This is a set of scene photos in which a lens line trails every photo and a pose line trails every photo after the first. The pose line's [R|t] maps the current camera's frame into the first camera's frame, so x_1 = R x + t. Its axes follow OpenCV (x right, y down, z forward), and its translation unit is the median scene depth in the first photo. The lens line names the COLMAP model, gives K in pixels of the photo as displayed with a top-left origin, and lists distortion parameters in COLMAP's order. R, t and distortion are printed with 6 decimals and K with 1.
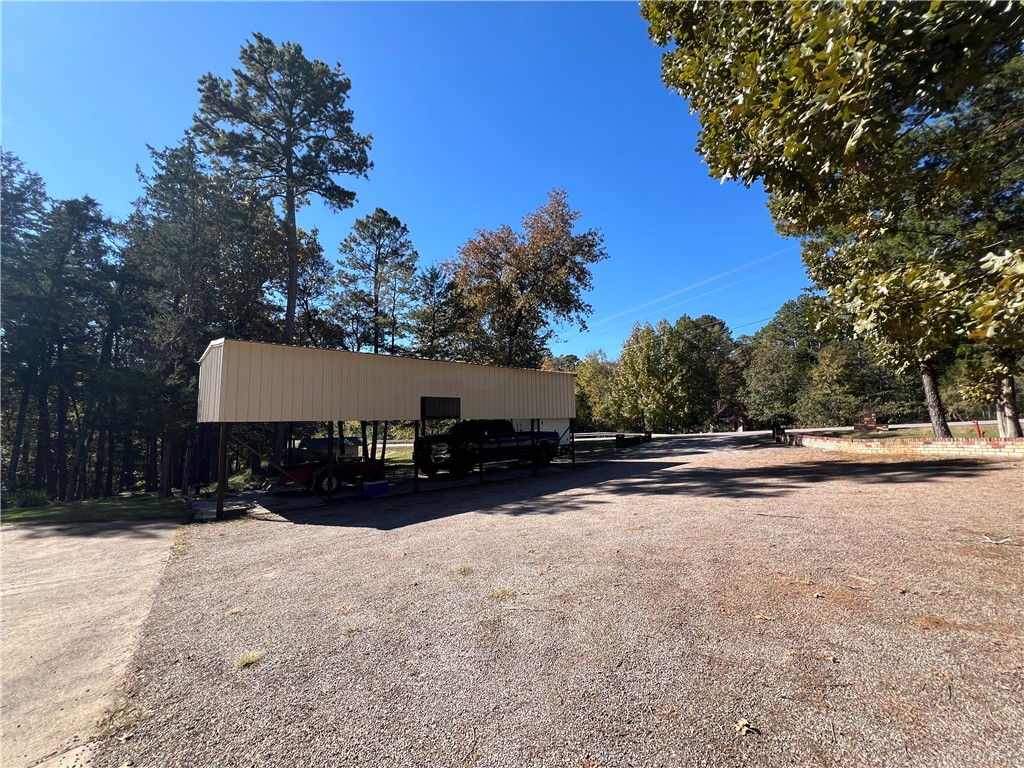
lens RADIAL K [[410.1, 0, 508.7], [0, 410.1, 380.3], [0, 0, 1]] dist [-0.001273, 0.000227]
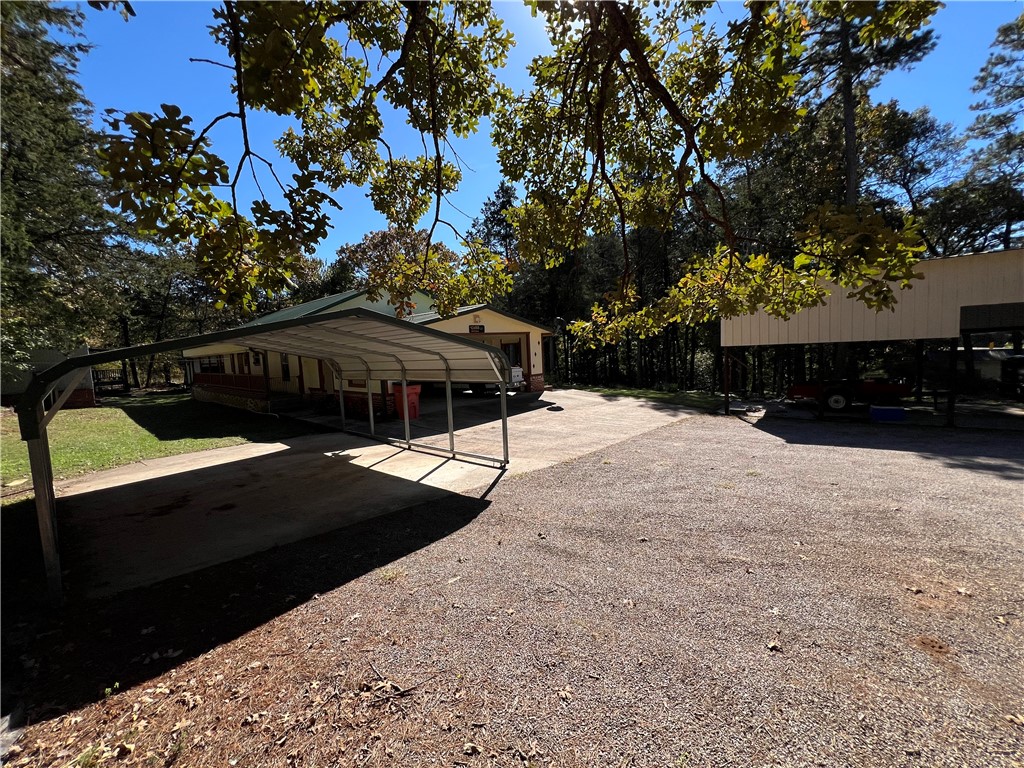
lens RADIAL K [[410.1, 0, 508.7], [0, 410.1, 380.3], [0, 0, 1]] dist [-0.001273, 0.000227]
pose [[0.179175, 0.079247, -0.980620, 0.979121], [0.146007, 0.983571, 0.106163, -0.074232], [0.972923, -0.162200, 0.164660, 0.083483]]
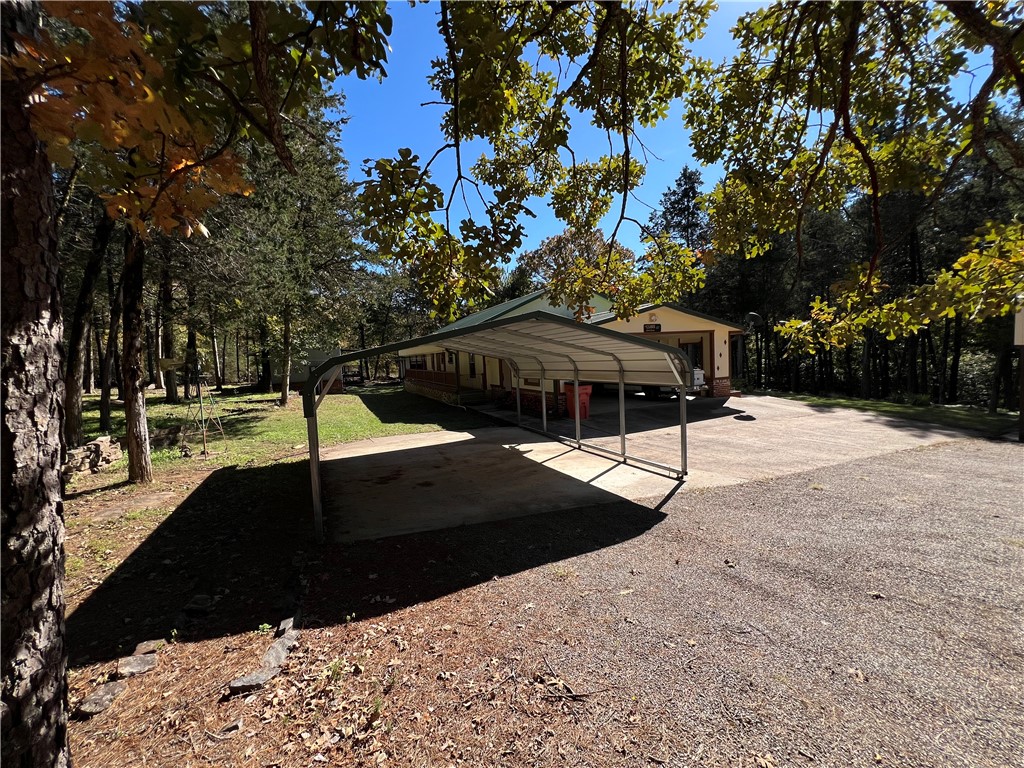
lens RADIAL K [[410.1, 0, 510.6], [0, 410.1, 380.5], [0, 0, 1]] dist [-0.008957, 0.005207]
pose [[-0.221128, 0.079612, -0.971990, 0.966347], [0.147851, 0.987879, 0.047277, -0.080179], [0.963972, -0.133255, -0.230219, 0.068523]]
